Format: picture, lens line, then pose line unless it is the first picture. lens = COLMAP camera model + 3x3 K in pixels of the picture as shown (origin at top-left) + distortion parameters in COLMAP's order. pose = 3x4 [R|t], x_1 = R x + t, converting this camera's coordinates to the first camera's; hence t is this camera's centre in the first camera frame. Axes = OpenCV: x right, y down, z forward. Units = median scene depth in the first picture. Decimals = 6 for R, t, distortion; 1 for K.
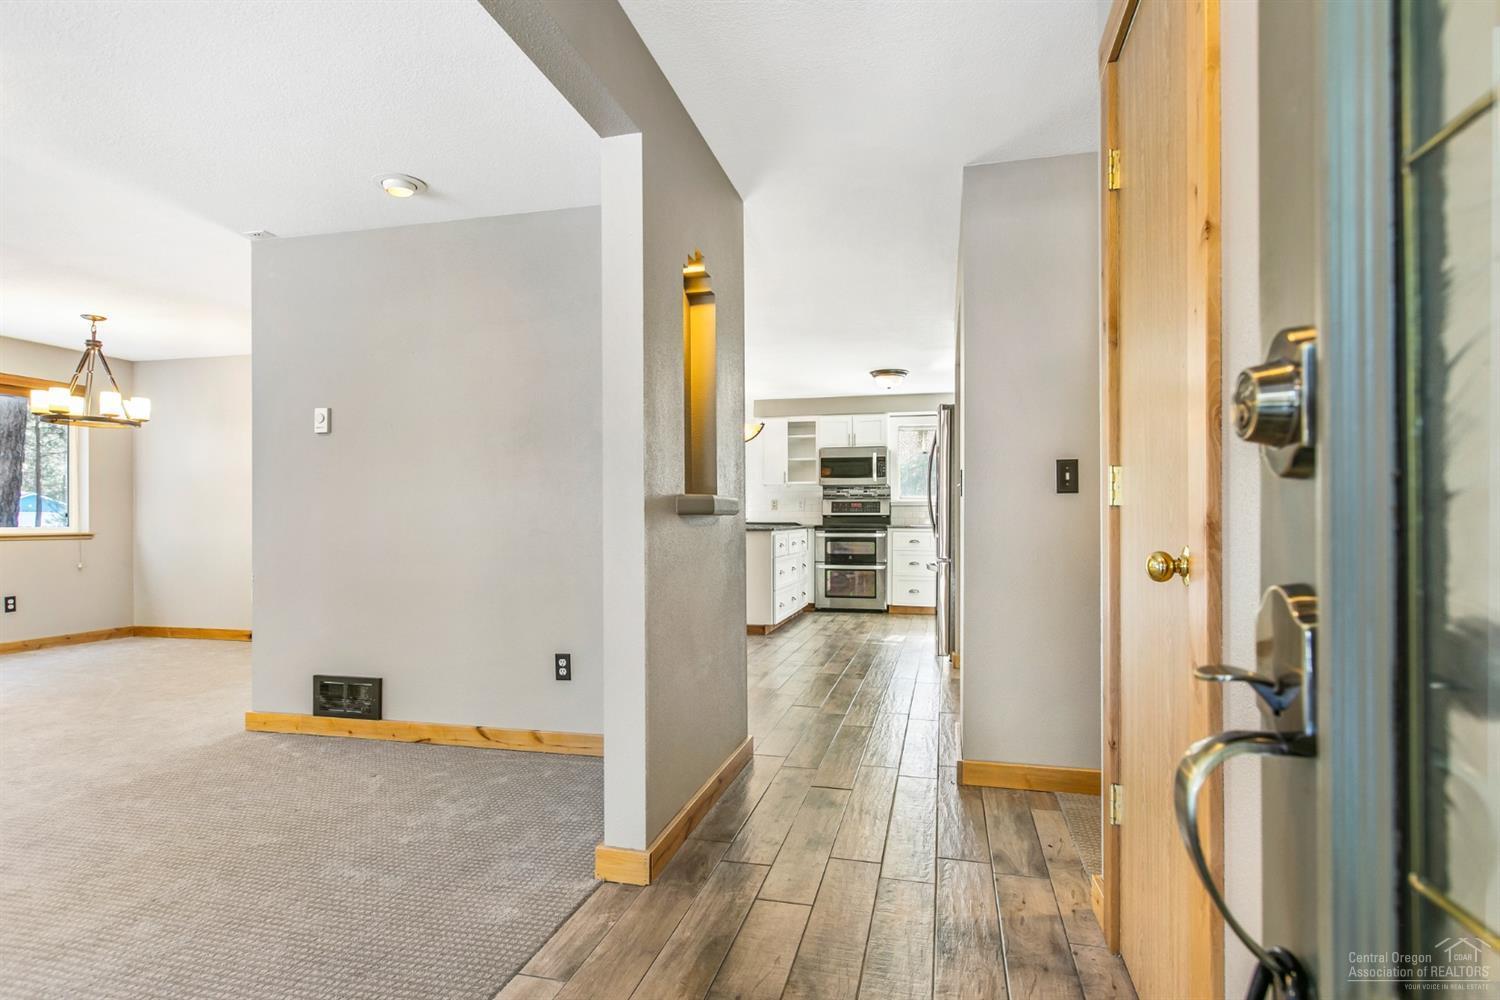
lens RADIAL K [[793.8, 0, 749.9], [0, 793.8, 513.7], [0, 0, 1]] dist [0.002159, -0.000358]
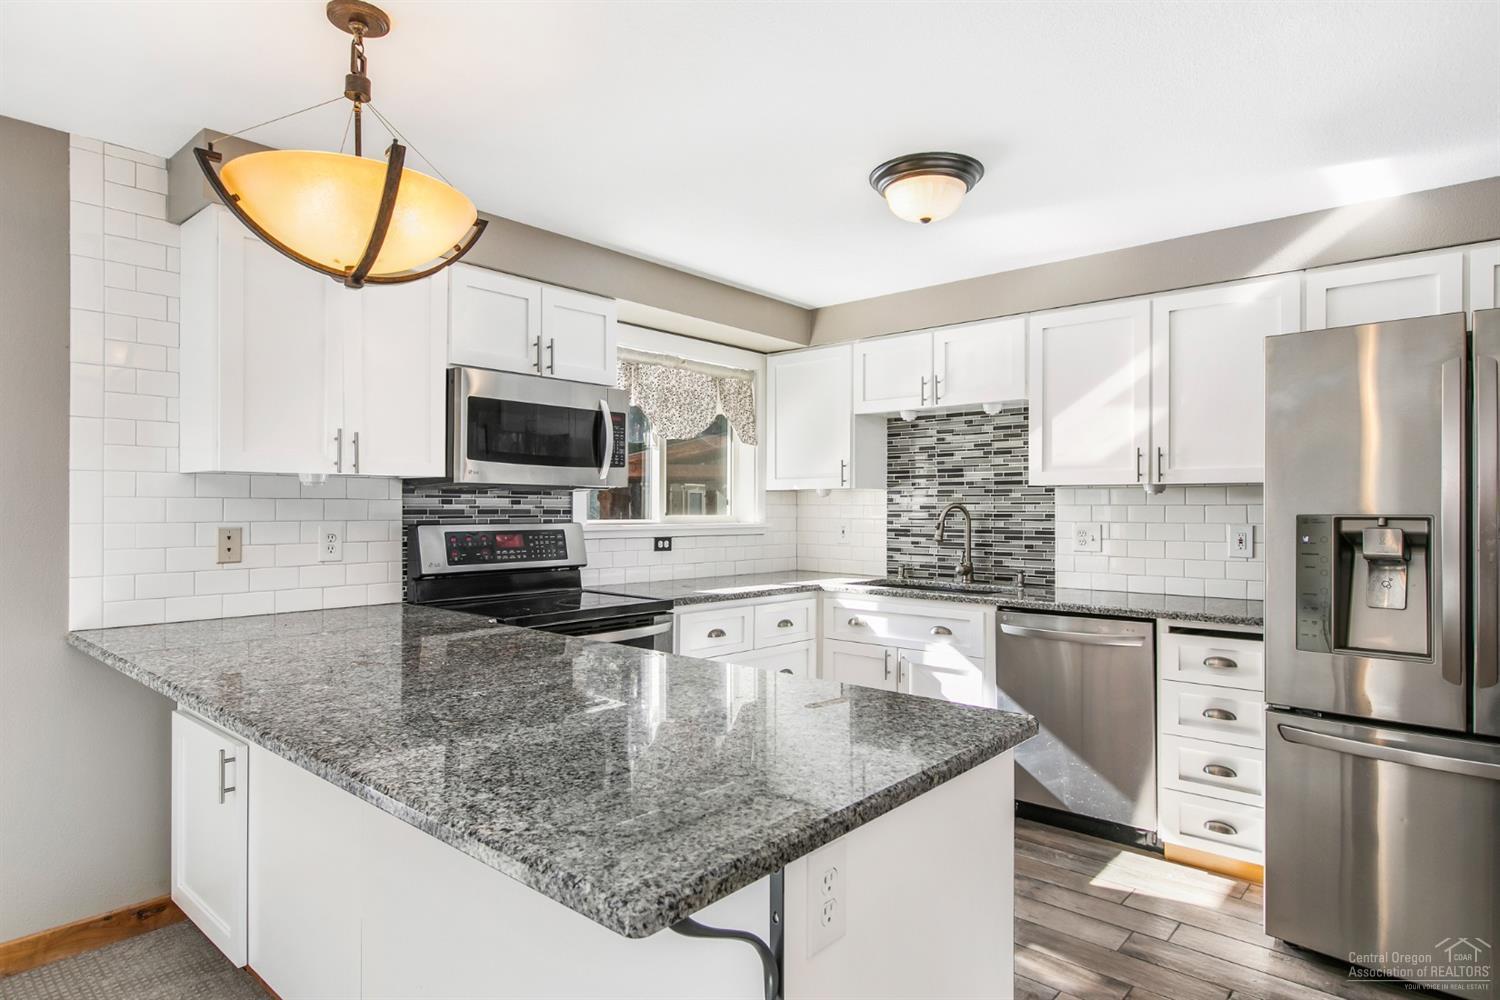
lens RADIAL K [[830.2, 0, 756.0], [0, 830.2, 506.2], [0, 0, 1]] dist [-0.003256, 0.001543]
pose [[0.451349, 0.007349, 0.892317, -0.148168], [-0.010144, 0.999944, -0.003105, -0.026456], [-0.892290, -0.007650, 0.451398, 0.739968]]
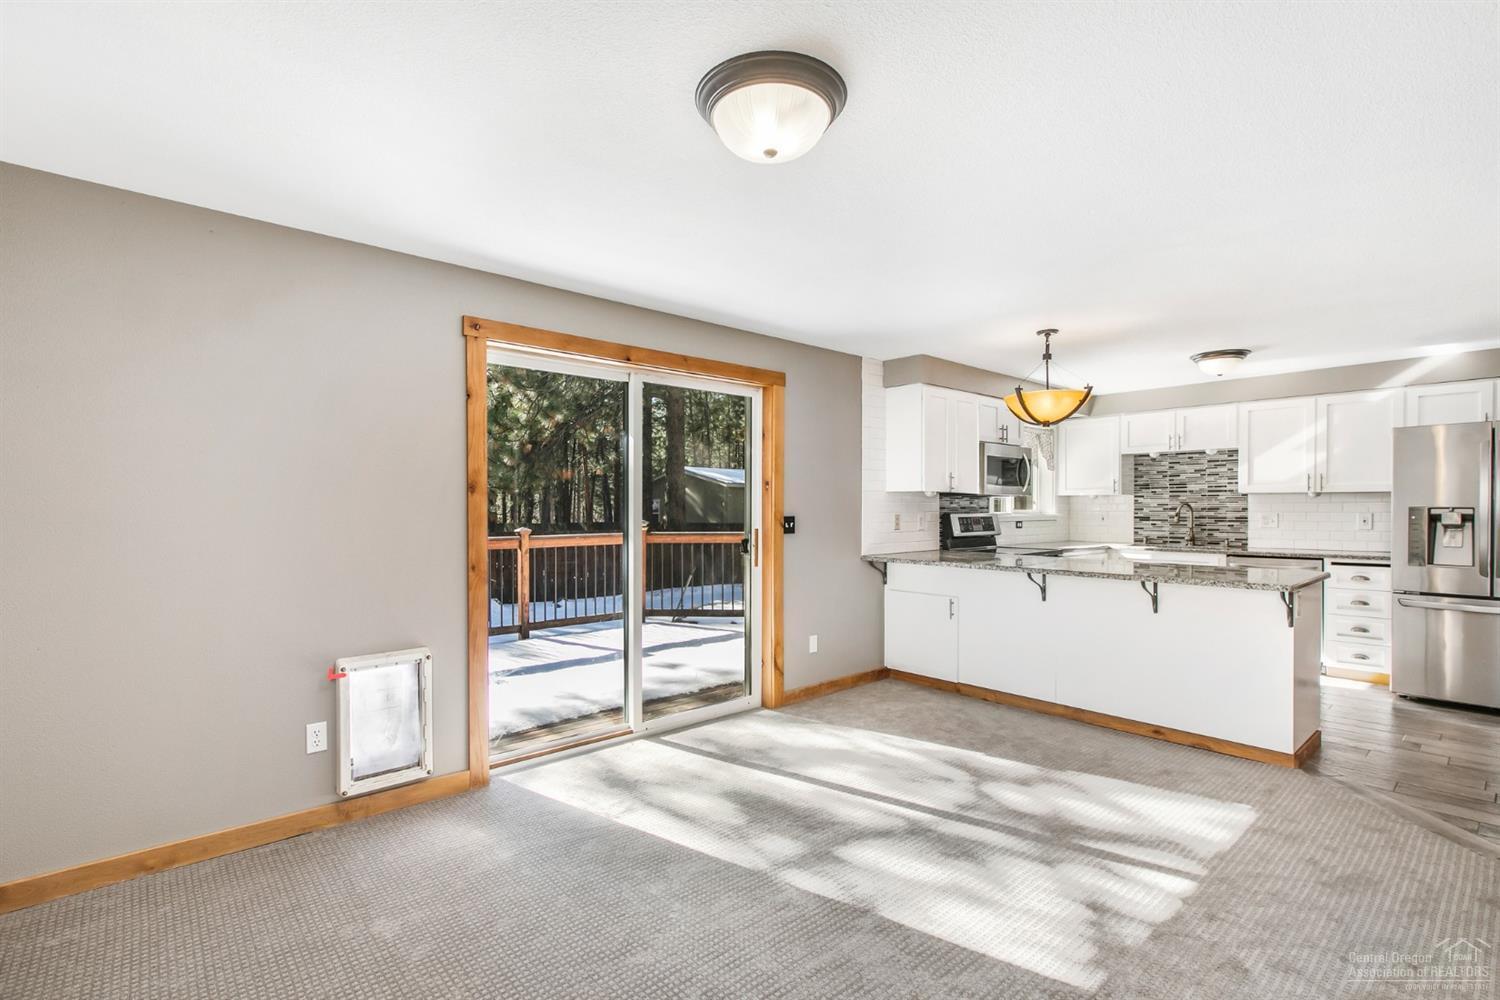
lens RADIAL K [[690.0, 0, 751.1], [0, 690.0, 514.9], [0, 0, 1]] dist [0.000397, -0.000601]
pose [[0.561522, -0.006209, 0.827438, -0.517817], [-0.005966, 0.999915, 0.011551, -0.023331], [-0.827440, -0.011423, 0.561438, 0.819243]]
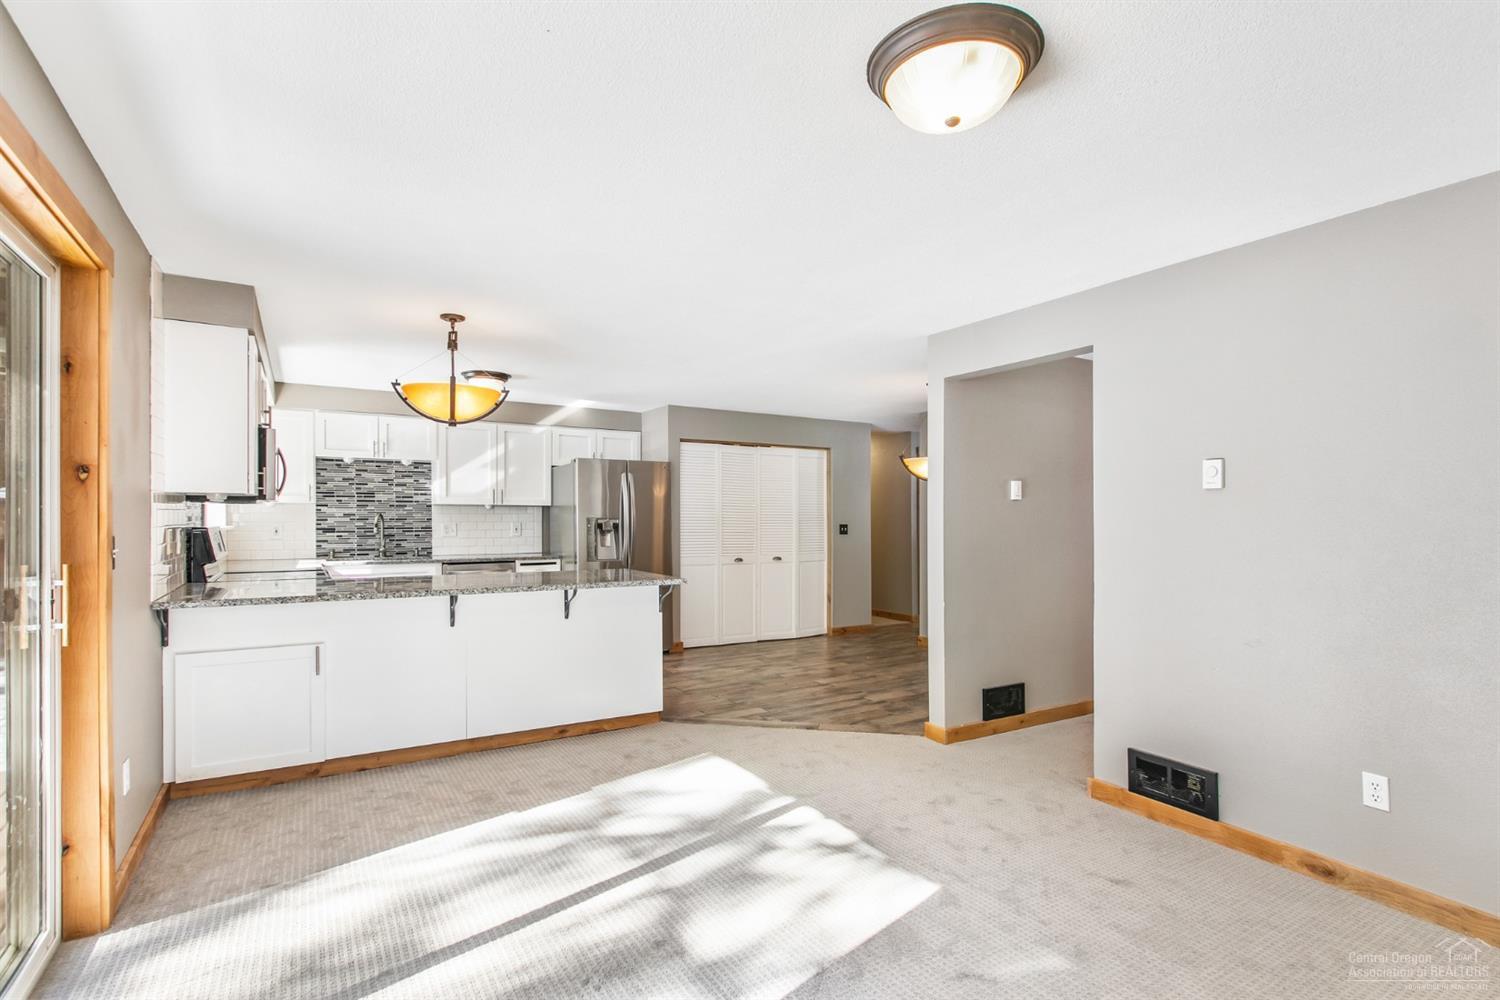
lens RADIAL K [[724.6, 0, 735.6], [0, 724.6, 524.8], [0, 0, 1]] dist [0.001689, -0.000334]
pose [[-0.708808, -0.006385, 0.705373, -0.437369], [-0.004198, 0.999980, 0.004833, -0.023418], [-0.705389, 0.000465, -0.708820, 1.104476]]
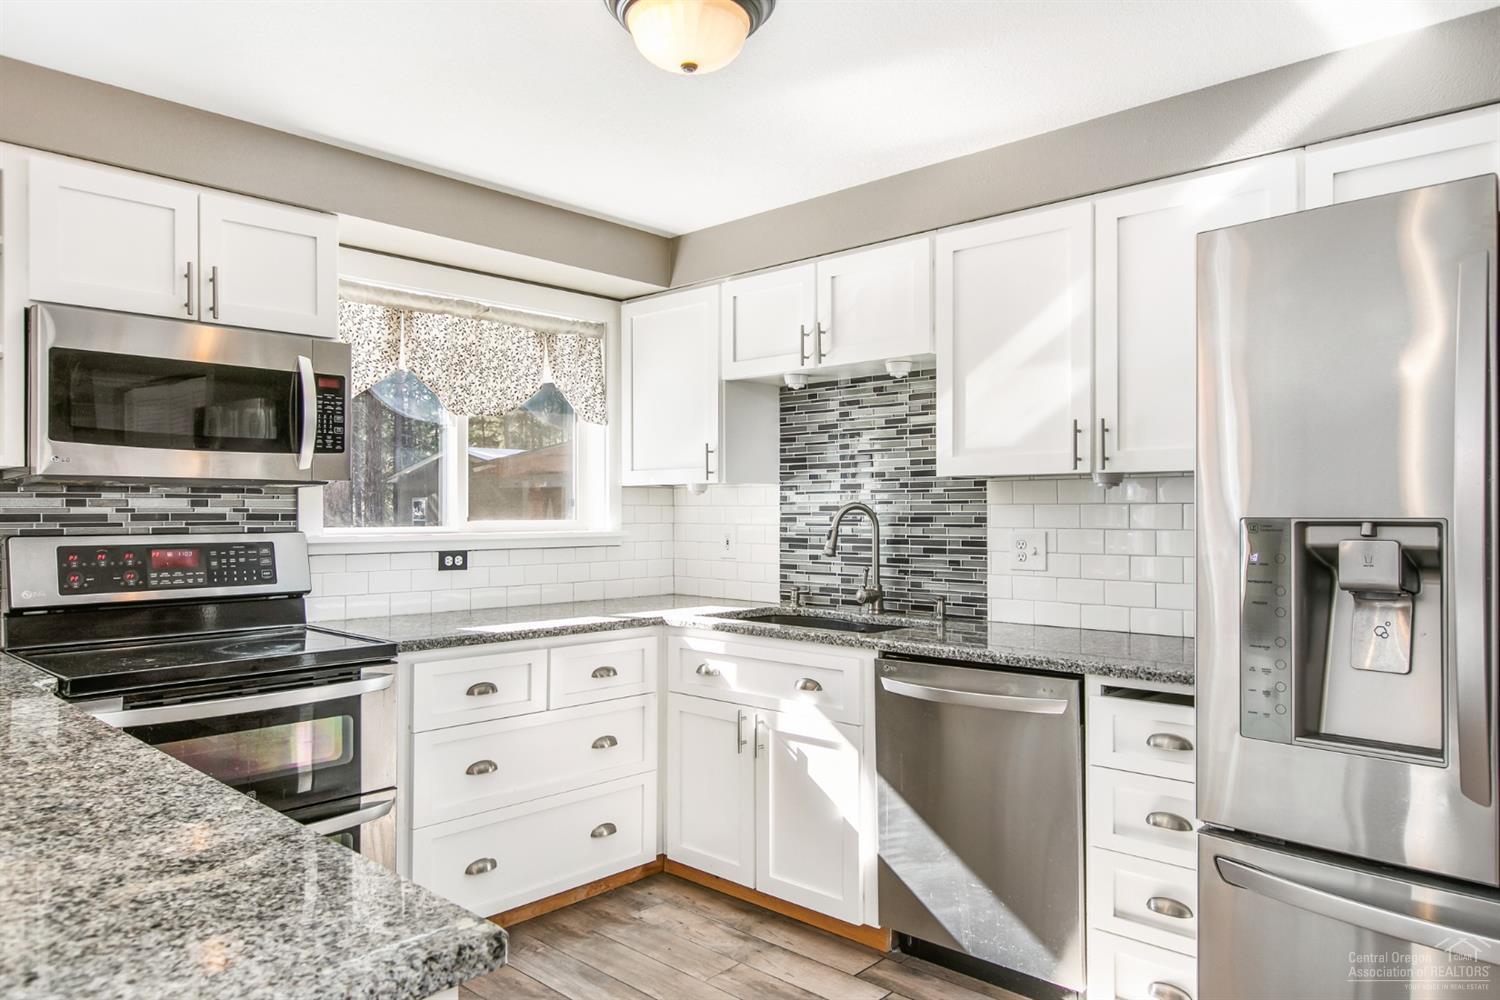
lens RADIAL K [[984.8, 0, 760.7], [0, 984.8, 505.8], [0, 0, 1]] dist [-0.004764, -0.004197]
pose [[0.475553, 0.007157, 0.879658, -0.050075], [-0.006099, 0.999970, -0.004839, -0.027154], [-0.879666, -0.003064, 0.475583, 0.696881]]
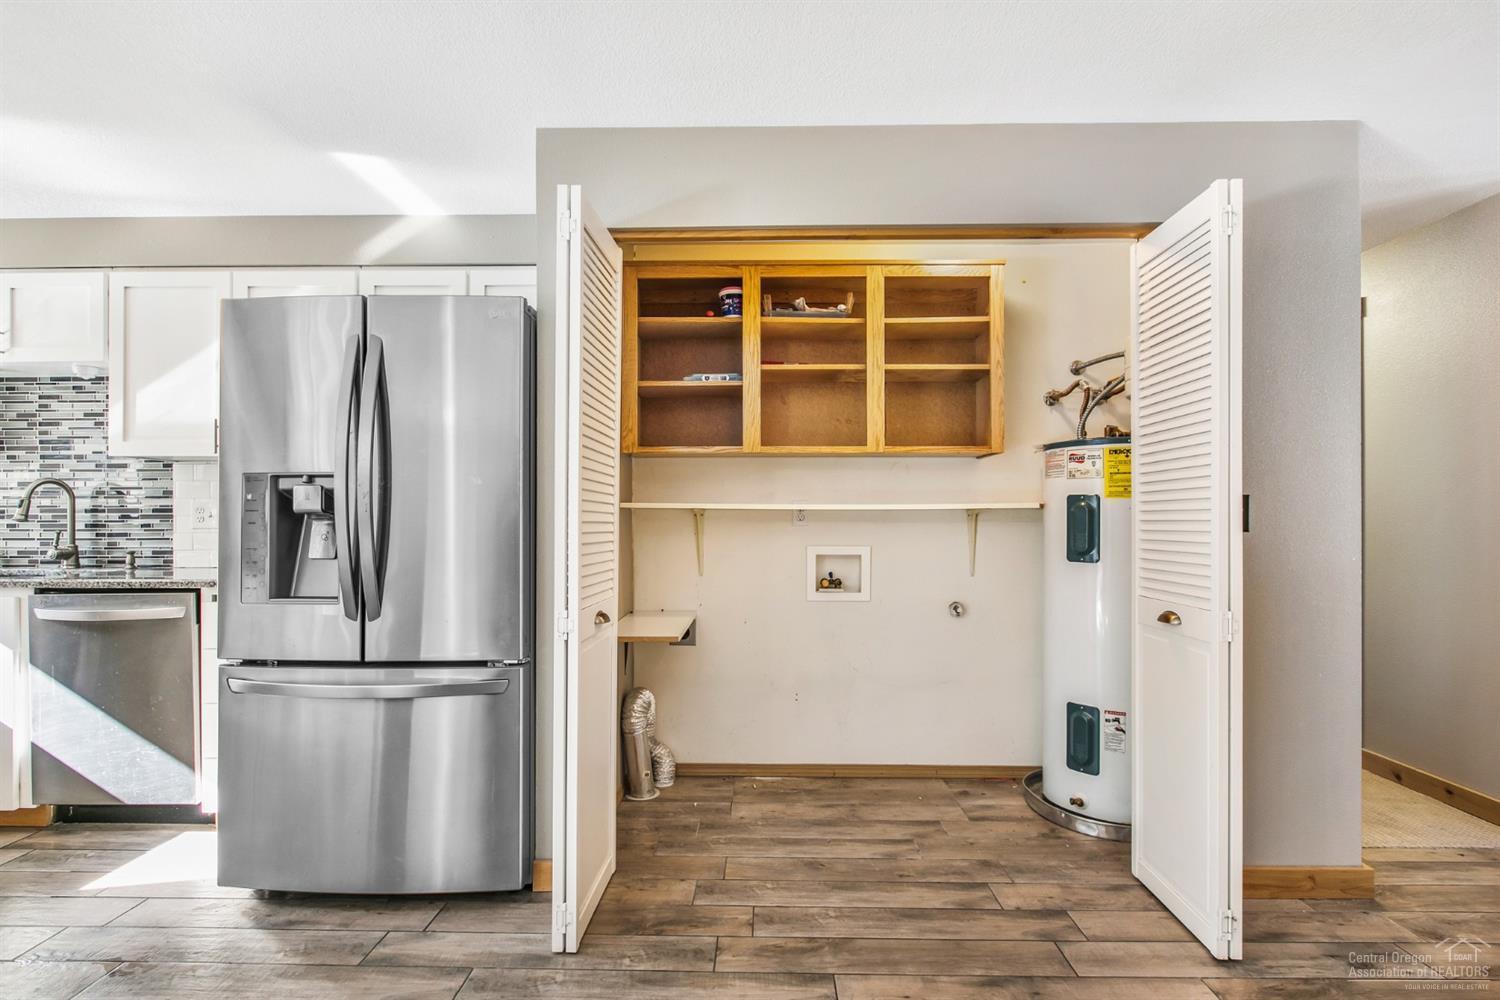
lens RADIAL K [[724.6, 0, 748.9], [0, 724.6, 515.8], [0, 0, 1]] dist [0.001689, -0.000334]
pose [[-0.219200, 0.005519, 0.975664, -0.105600], [-0.004135, 0.999970, -0.006585, -0.011512], [-0.975671, -0.005477, -0.219170, 0.595513]]
